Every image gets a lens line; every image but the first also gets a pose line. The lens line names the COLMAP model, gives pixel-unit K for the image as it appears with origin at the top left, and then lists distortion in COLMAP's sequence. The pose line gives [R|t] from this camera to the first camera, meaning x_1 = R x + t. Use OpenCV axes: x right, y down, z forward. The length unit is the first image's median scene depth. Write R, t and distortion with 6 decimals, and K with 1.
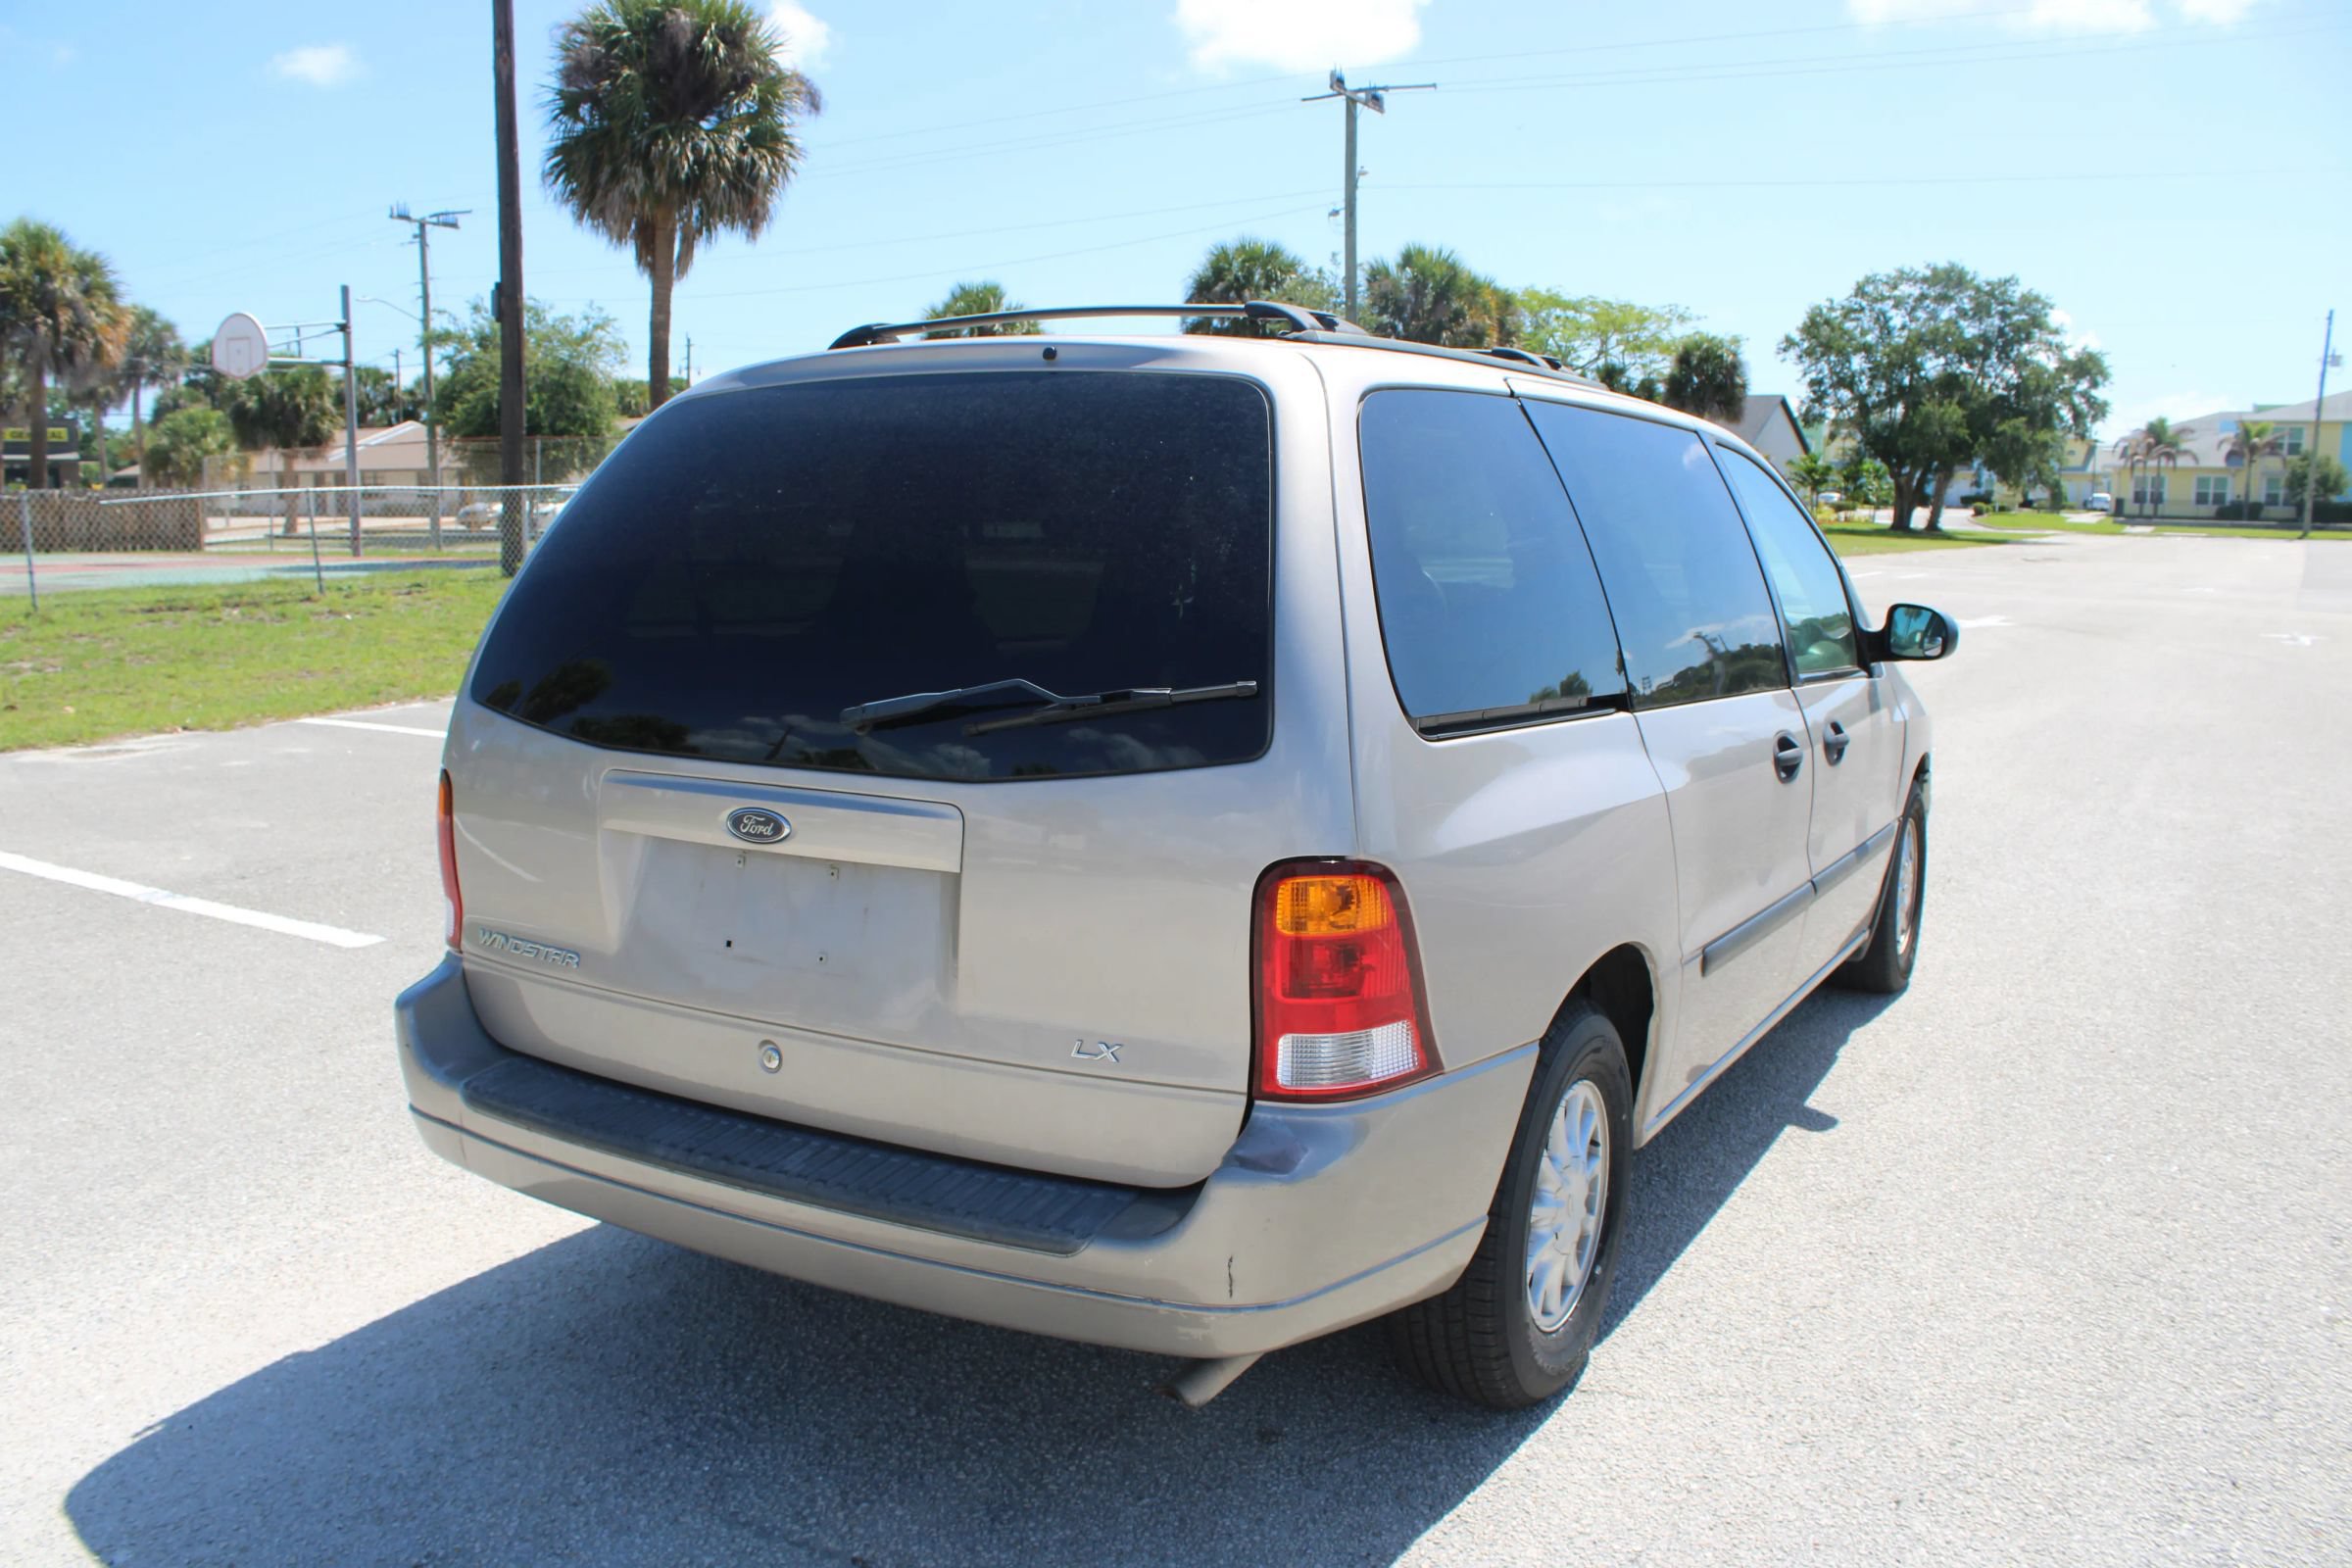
lens RADIAL K [[1977.1, 0, 1172.0], [0, 1977.1, 823.5], [0, 0, 1]] dist [-0.171564, 0.154707]
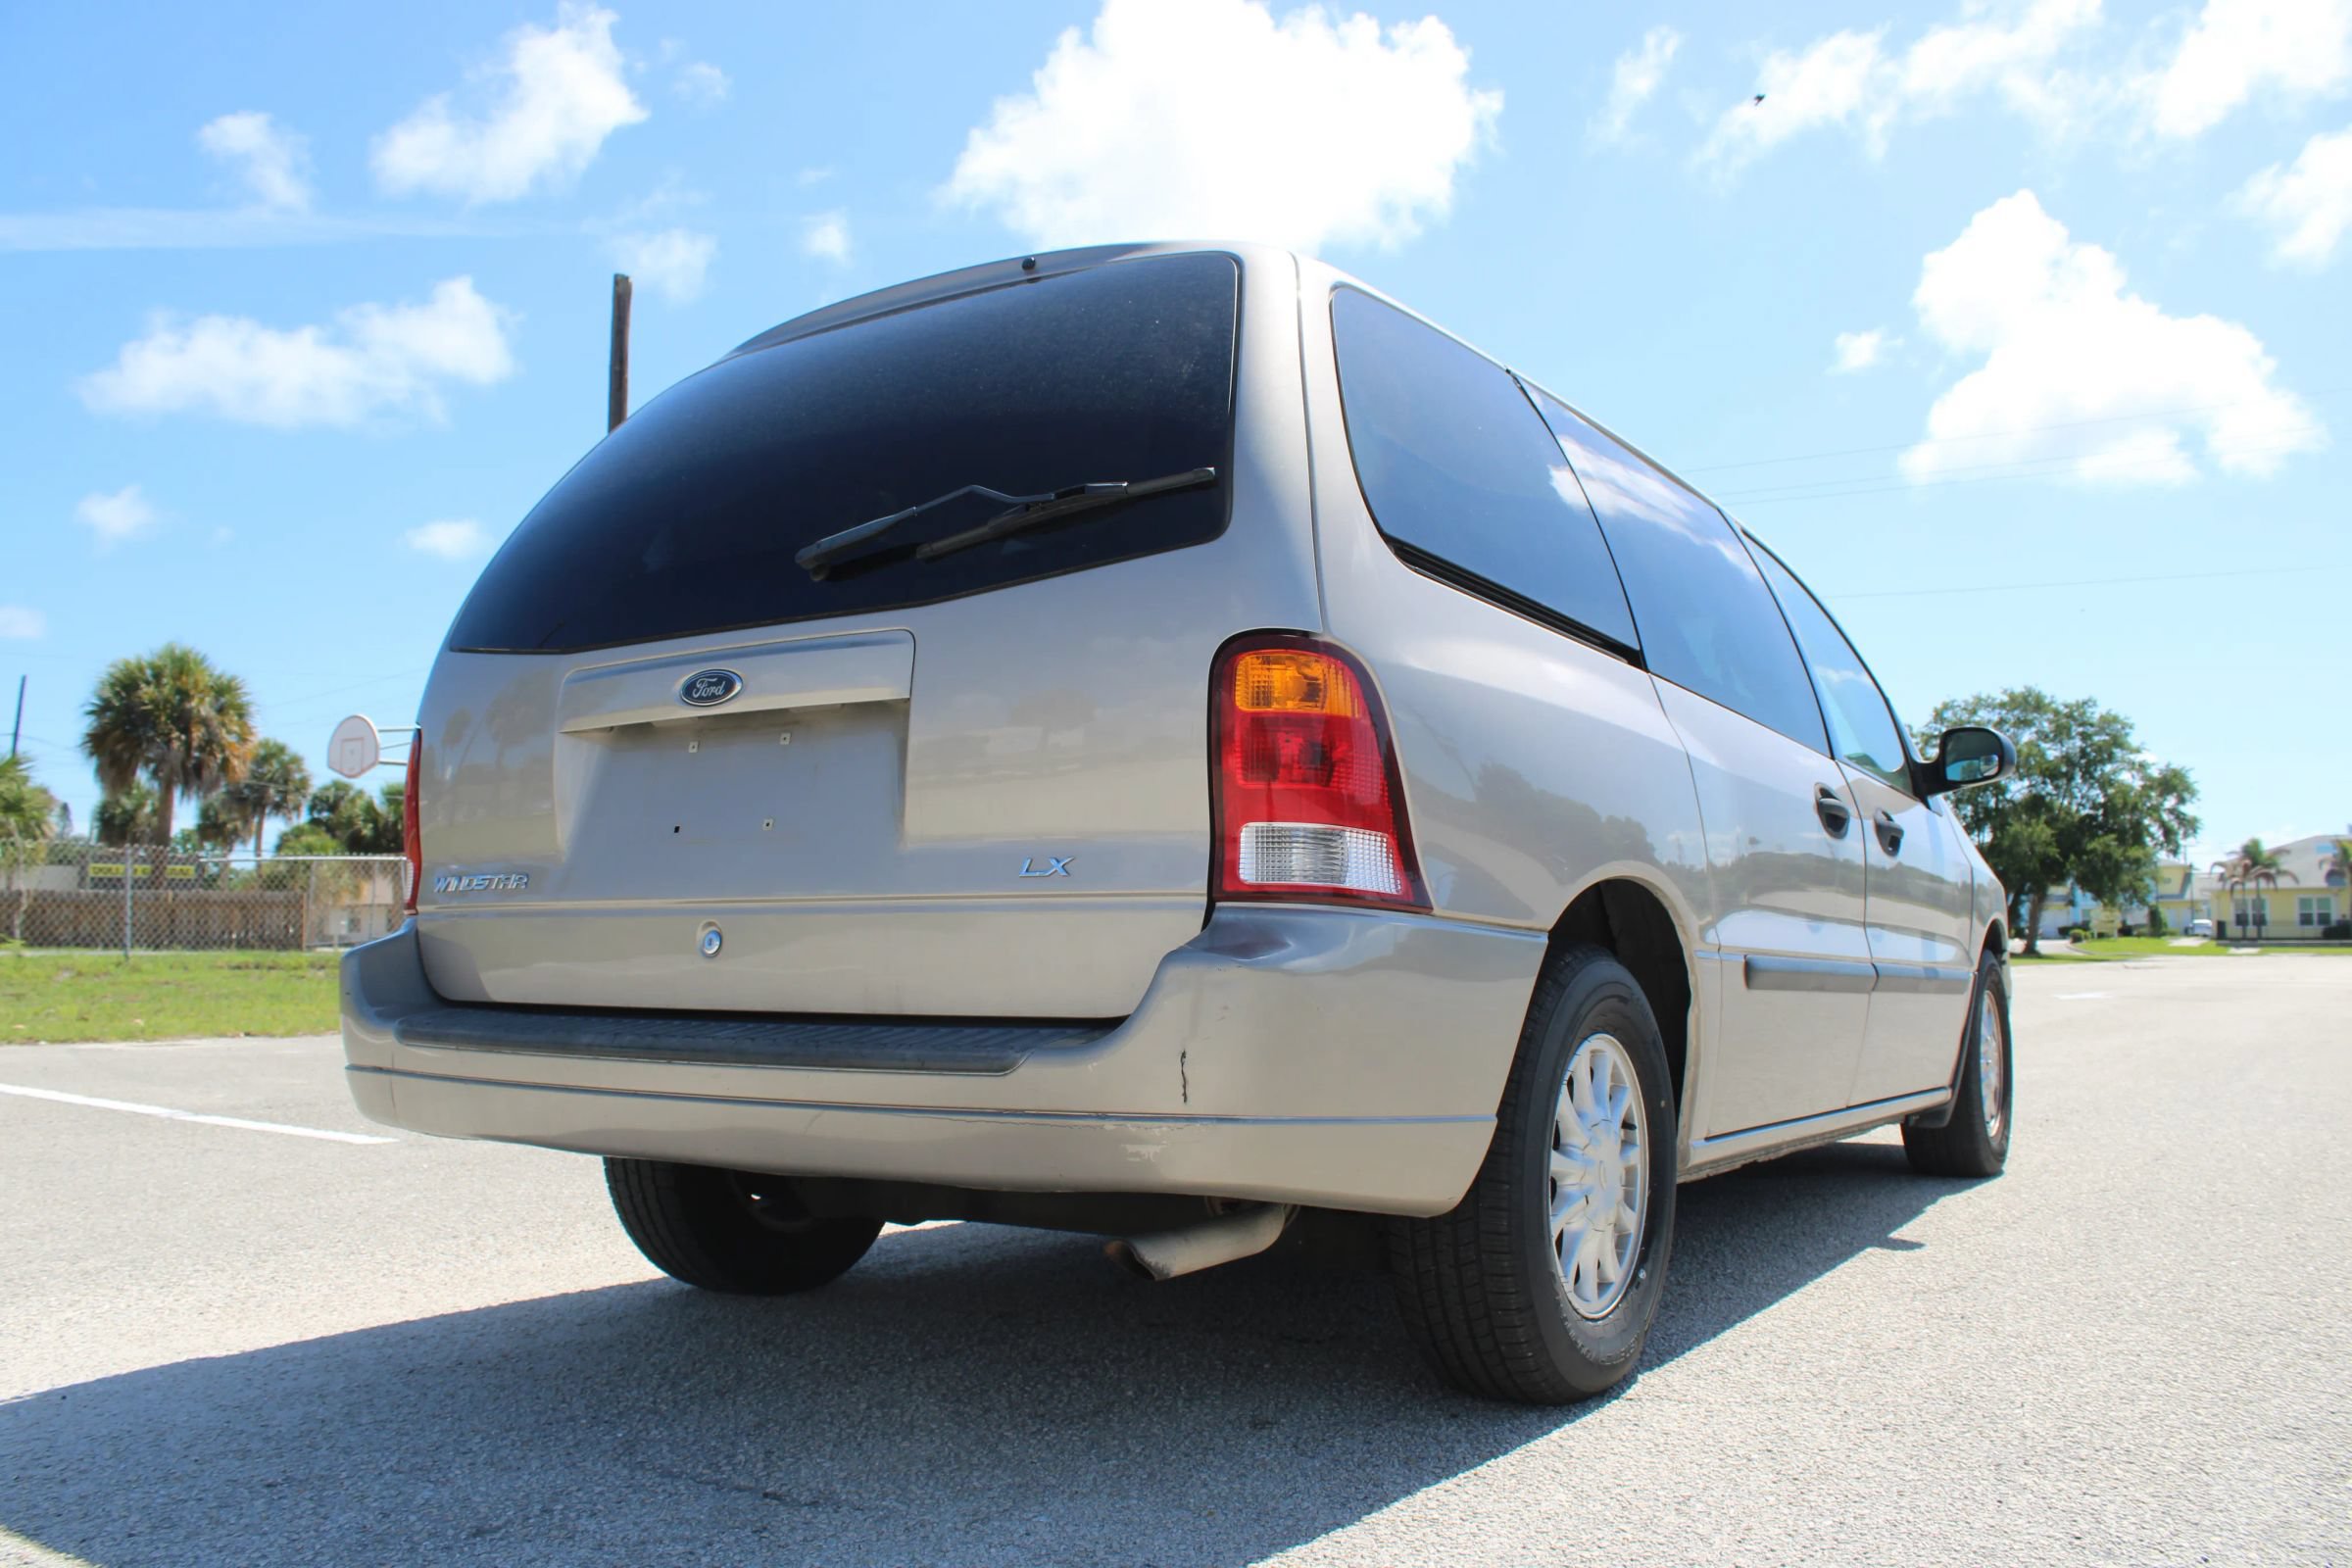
lens RADIAL K [[1977.1, 0, 1167.7], [0, 1977.1, 804.5], [0, 0, 1]] dist [-0.171564, 0.154707]
pose [[0.998707, -0.008693, -0.050092, 0.023685], [-0.003639, 0.970524, -0.240976, 0.113671], [0.050711, 0.240846, 0.969238, 0.038628]]
